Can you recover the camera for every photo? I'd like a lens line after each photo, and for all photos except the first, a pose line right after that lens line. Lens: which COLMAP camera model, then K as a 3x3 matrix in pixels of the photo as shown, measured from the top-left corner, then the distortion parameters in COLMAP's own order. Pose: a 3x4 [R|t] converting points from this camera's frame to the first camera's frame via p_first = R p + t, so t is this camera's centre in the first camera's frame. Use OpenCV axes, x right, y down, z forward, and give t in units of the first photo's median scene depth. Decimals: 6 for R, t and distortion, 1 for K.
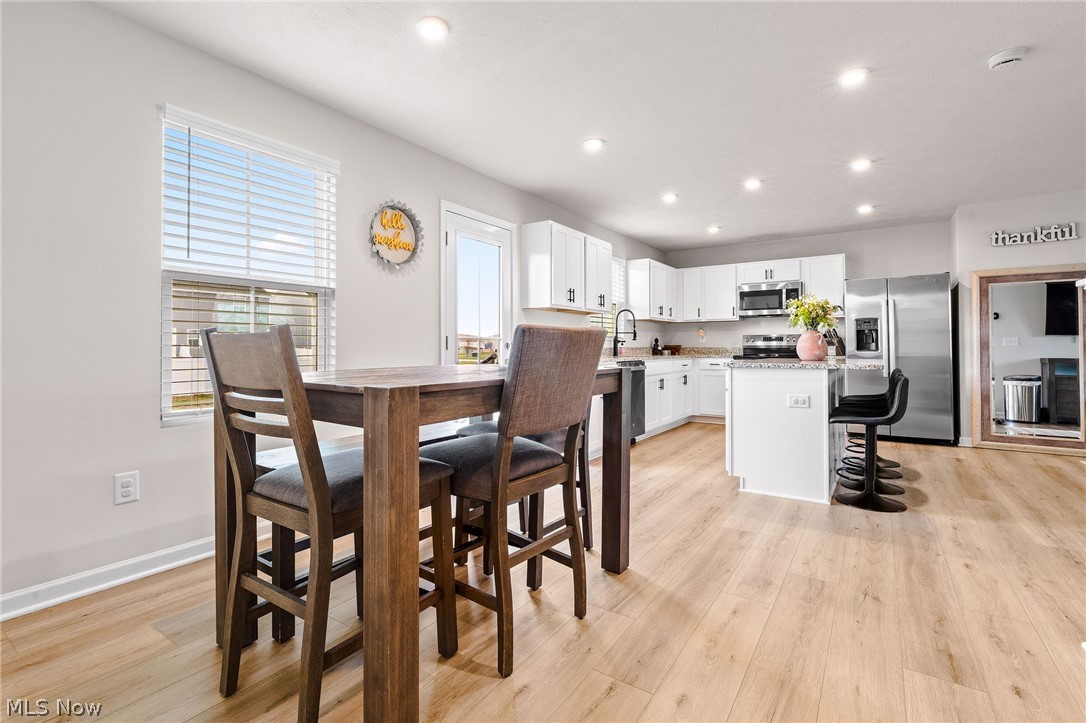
lens RADIAL K [[496.6, 0, 538.3], [0, 496.6, 343.9], [0, 0, 1]] dist [0.000994, 0.000540]
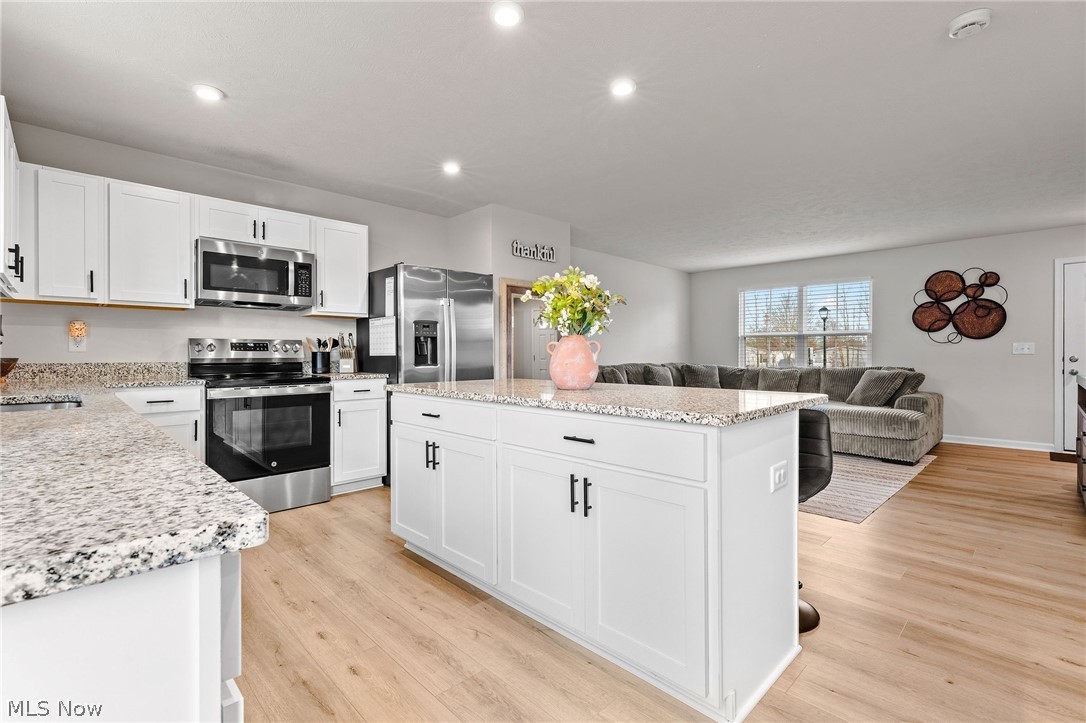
lens RADIAL K [[491.7, 0, 529.6], [0, 491.7, 354.2], [0, 0, 1]] dist [-0.000761, -0.000332]
pose [[0.208504, -0.000113, 0.978022, -0.012499], [-0.005591, 0.999984, 0.001307, -0.005433], [-0.978006, -0.005741, 0.208500, 0.807711]]
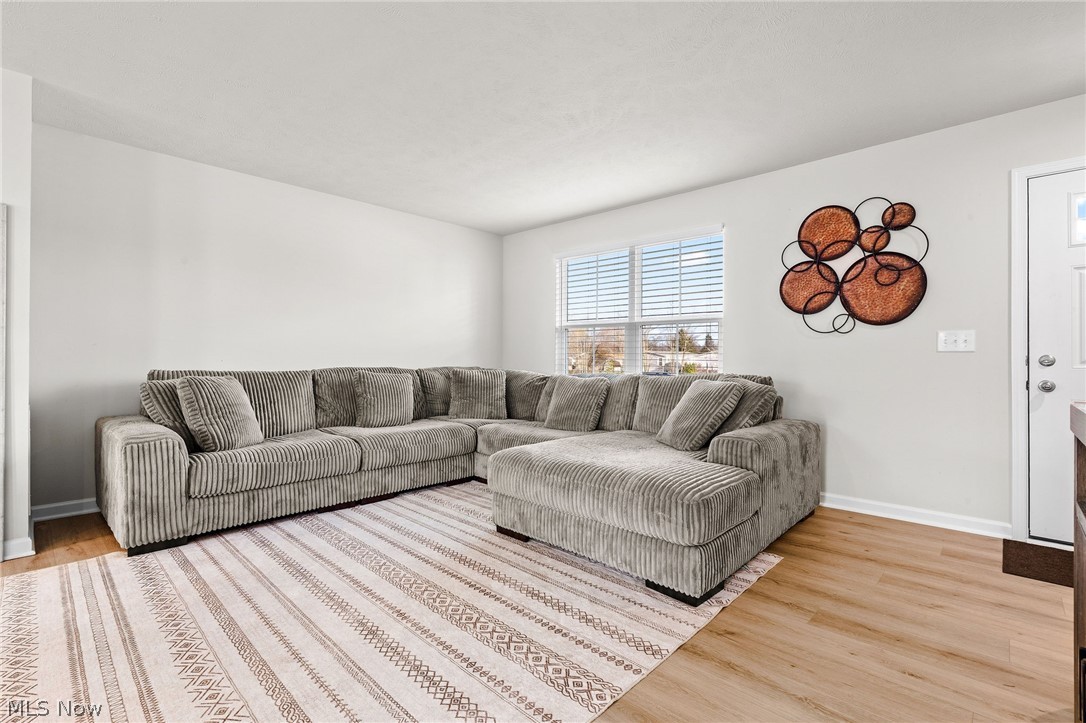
lens RADIAL K [[488.1, 0, 539.0], [0, 488.1, 357.3], [0, 0, 1]] dist [0.000880, 0.000536]
pose [[0.167428, -0.000693, 0.985884, 0.686341], [-0.005698, 0.999982, 0.001671, -0.001371], [-0.985868, -0.005897, 0.167421, 0.312396]]
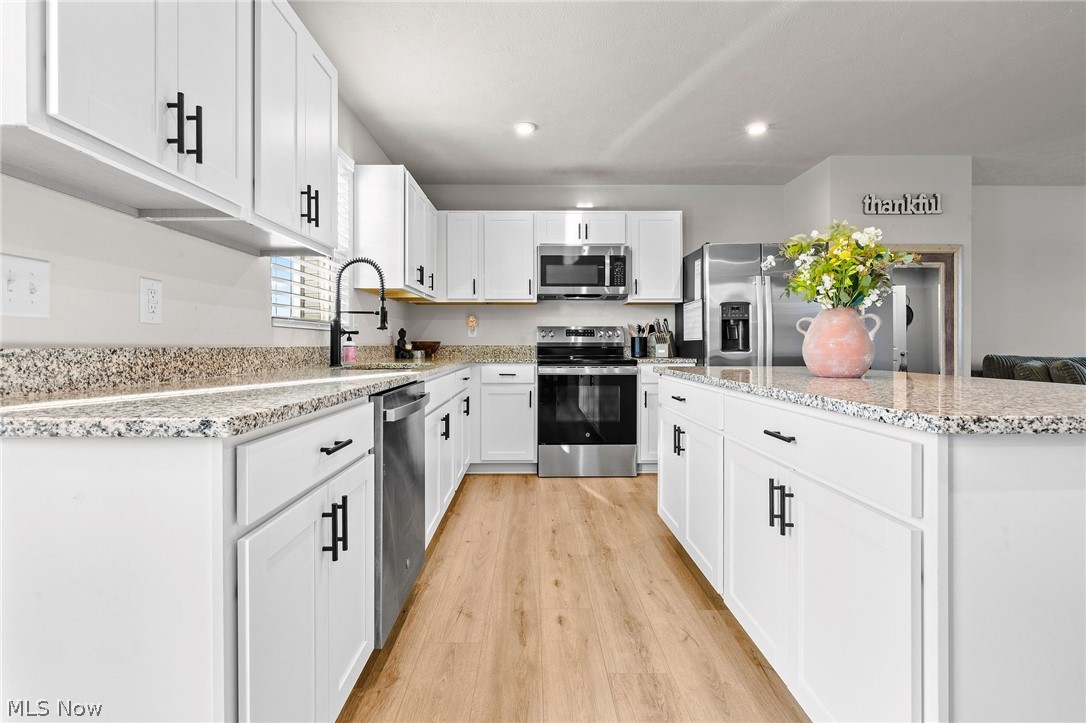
lens RADIAL K [[496.6, 0, 538.3], [0, 496.6, 343.9], [0, 0, 1]] dist [0.000994, 0.000540]
pose [[0.819120, 0.001688, 0.573619, 0.067159], [-0.004846, 0.999980, 0.003977, 0.003556], [-0.573601, -0.006038, 0.819112, 0.693696]]
